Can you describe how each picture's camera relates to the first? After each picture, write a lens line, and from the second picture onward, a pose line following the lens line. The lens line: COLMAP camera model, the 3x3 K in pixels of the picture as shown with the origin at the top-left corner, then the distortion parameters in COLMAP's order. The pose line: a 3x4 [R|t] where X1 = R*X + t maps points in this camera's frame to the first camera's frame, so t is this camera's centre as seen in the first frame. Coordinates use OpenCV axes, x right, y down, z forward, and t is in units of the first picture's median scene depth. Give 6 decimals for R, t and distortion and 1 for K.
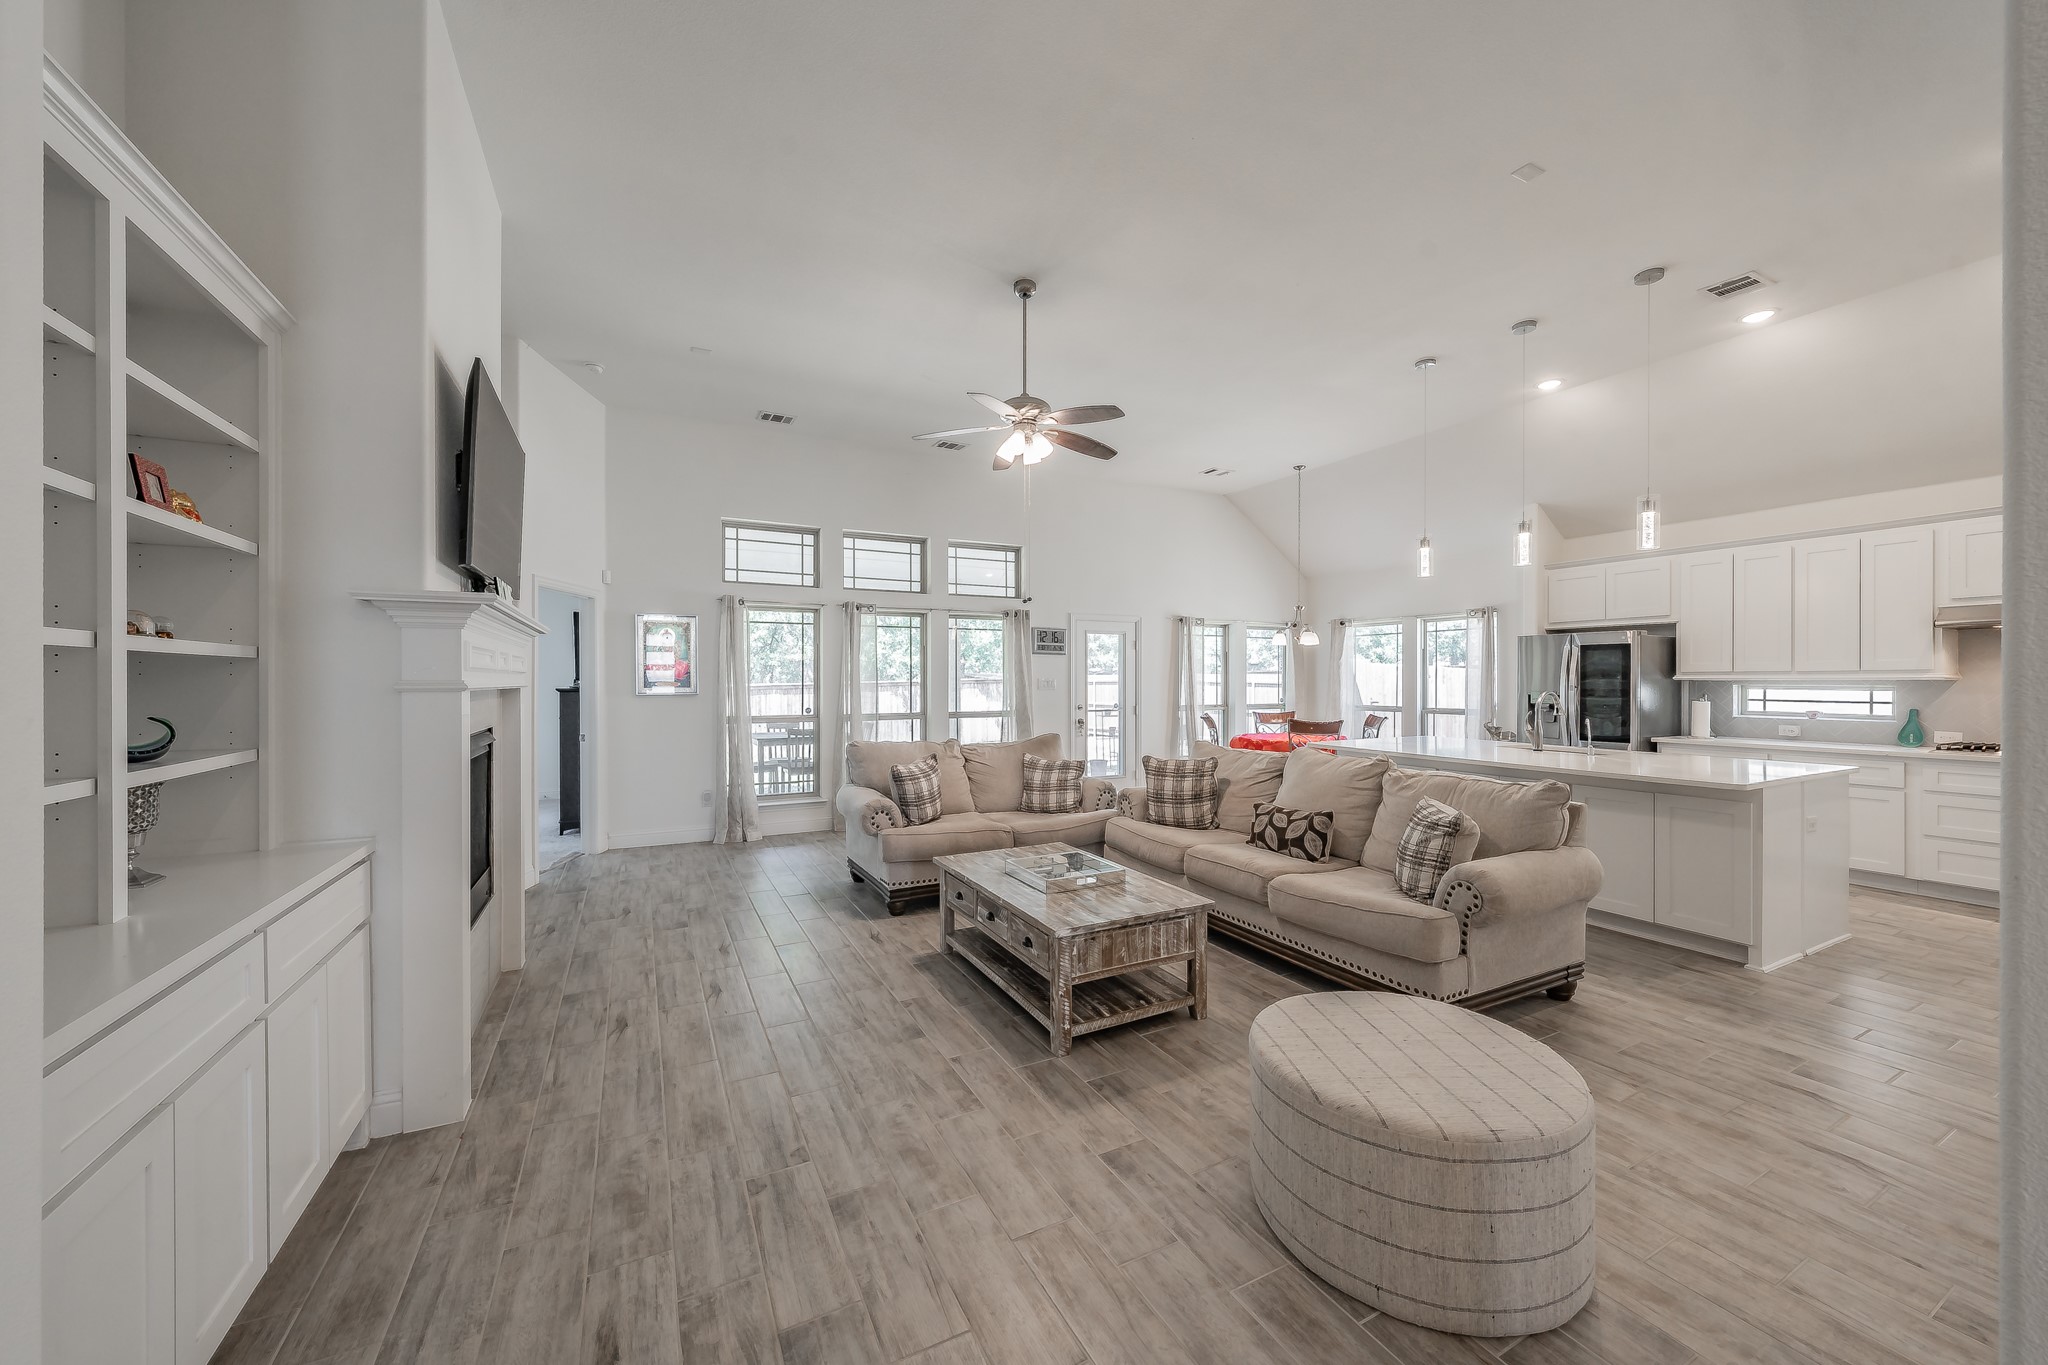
lens RADIAL K [[745.7, 0, 1022.9], [0, 745.7, 690.3], [0, 0, 1]] dist [-0.000041, -0.000288]
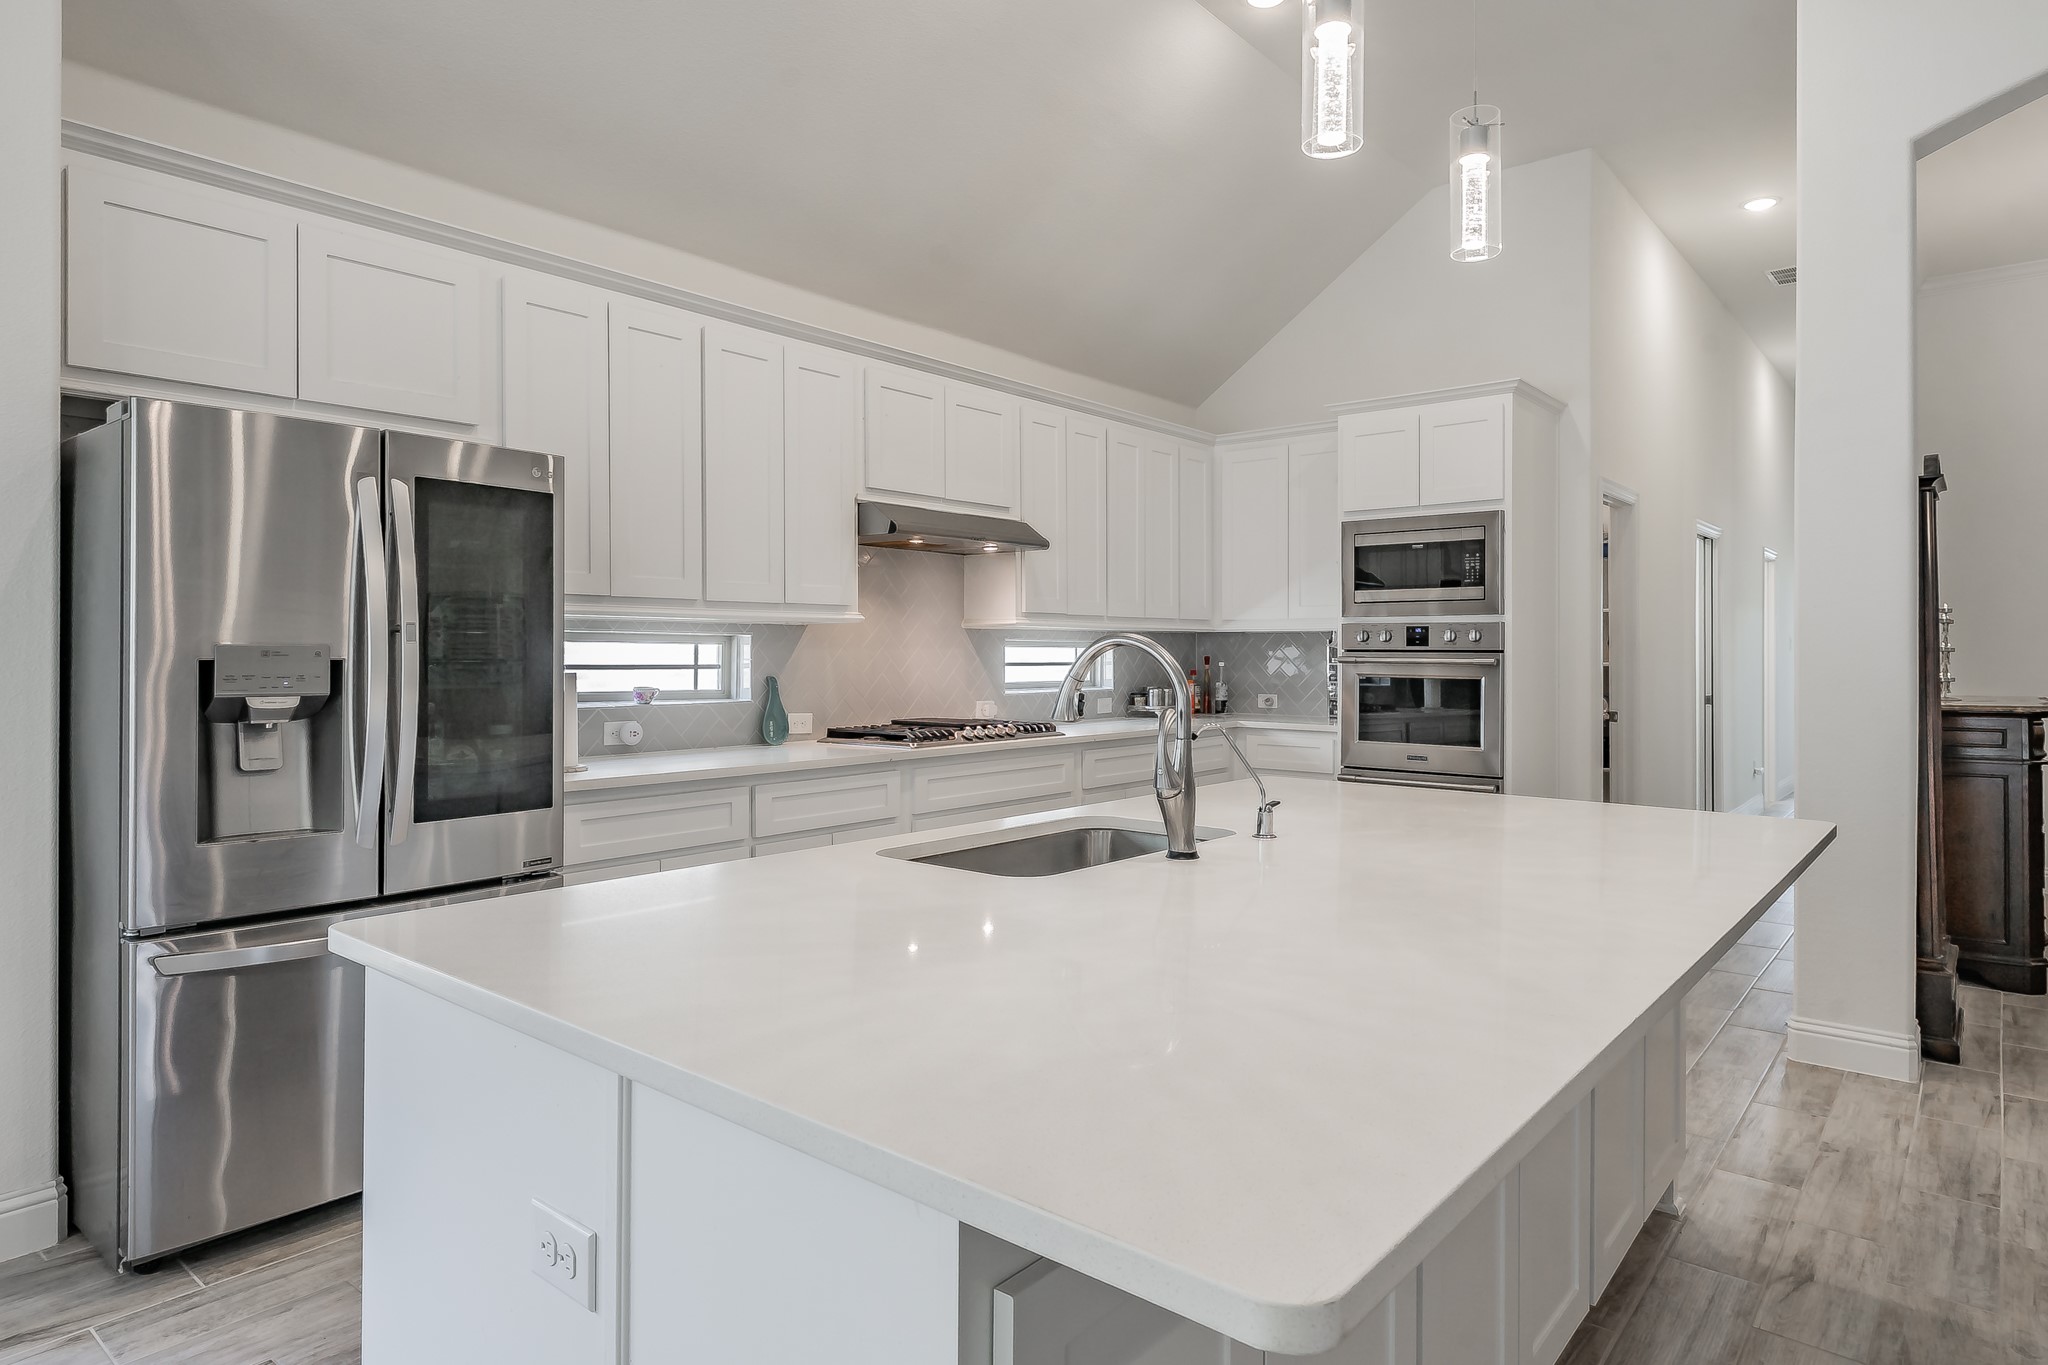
lens RADIAL K [[1169.2, 0, 1046.0], [0, 1169.2, 648.9], [0, 0, 1]] dist [-0.005113, 0.002555]
pose [[-0.398753, 0.000975, 0.917058, 0.267149], [0.008334, 0.999962, 0.002560, 0.003701], [-0.917021, 0.008663, -0.398746, 0.997999]]
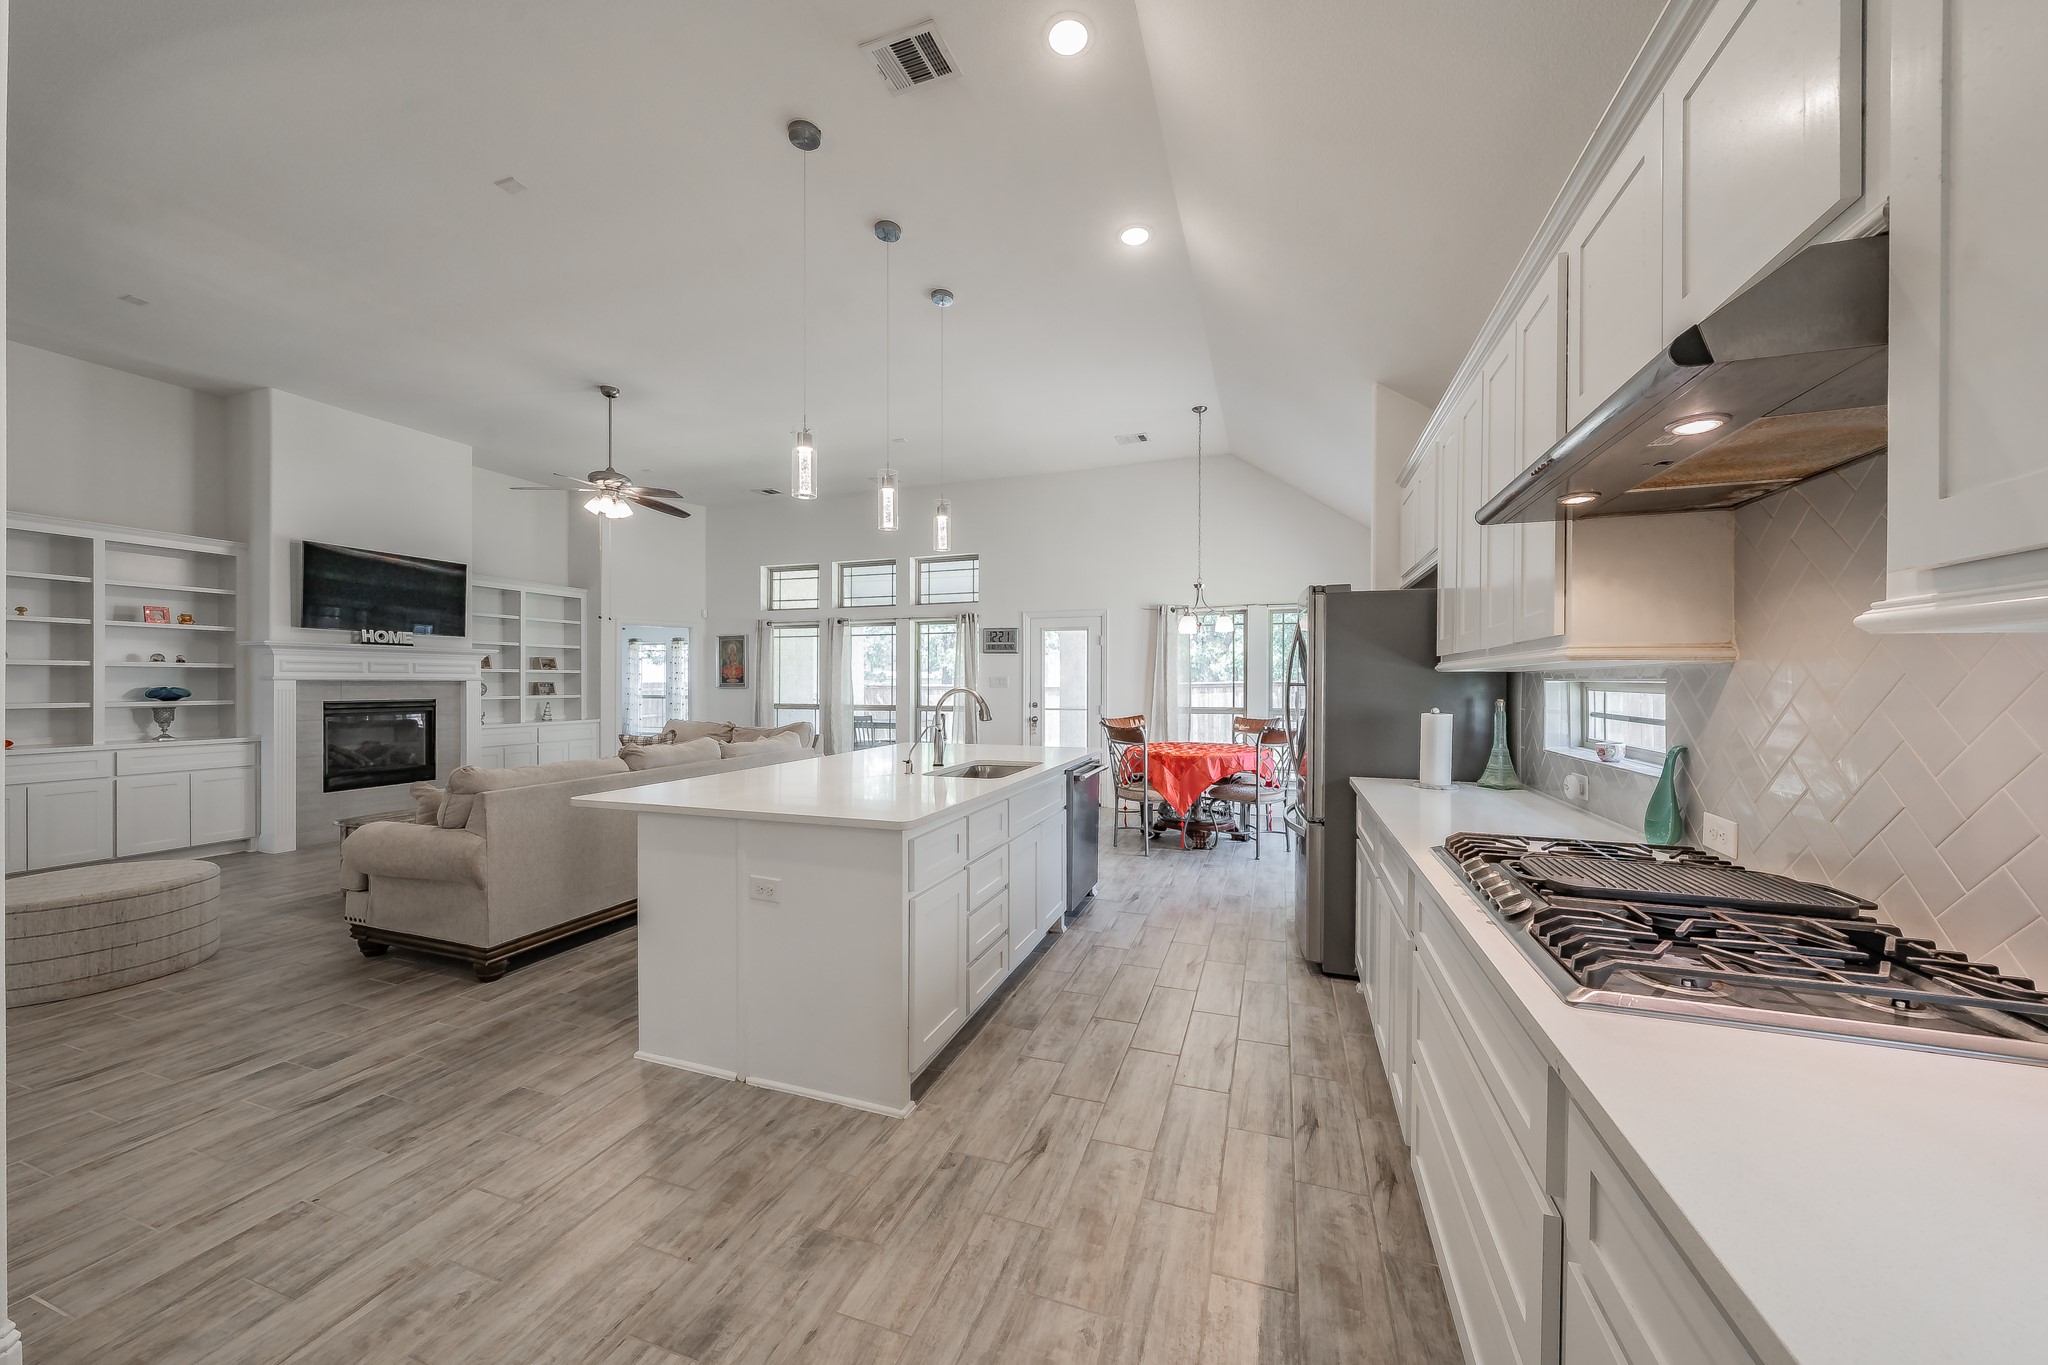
lens RADIAL K [[706.9, 0, 1034.3], [0, 706.9, 692.7], [0, 0, 1]] dist [-0.006061, 0.001165]
pose [[0.693738, 0.012259, -0.720123, 1.052572], [-0.010726, 0.999920, 0.006690, 0.000029], [0.720147, 0.003083, 0.693814, 0.468345]]
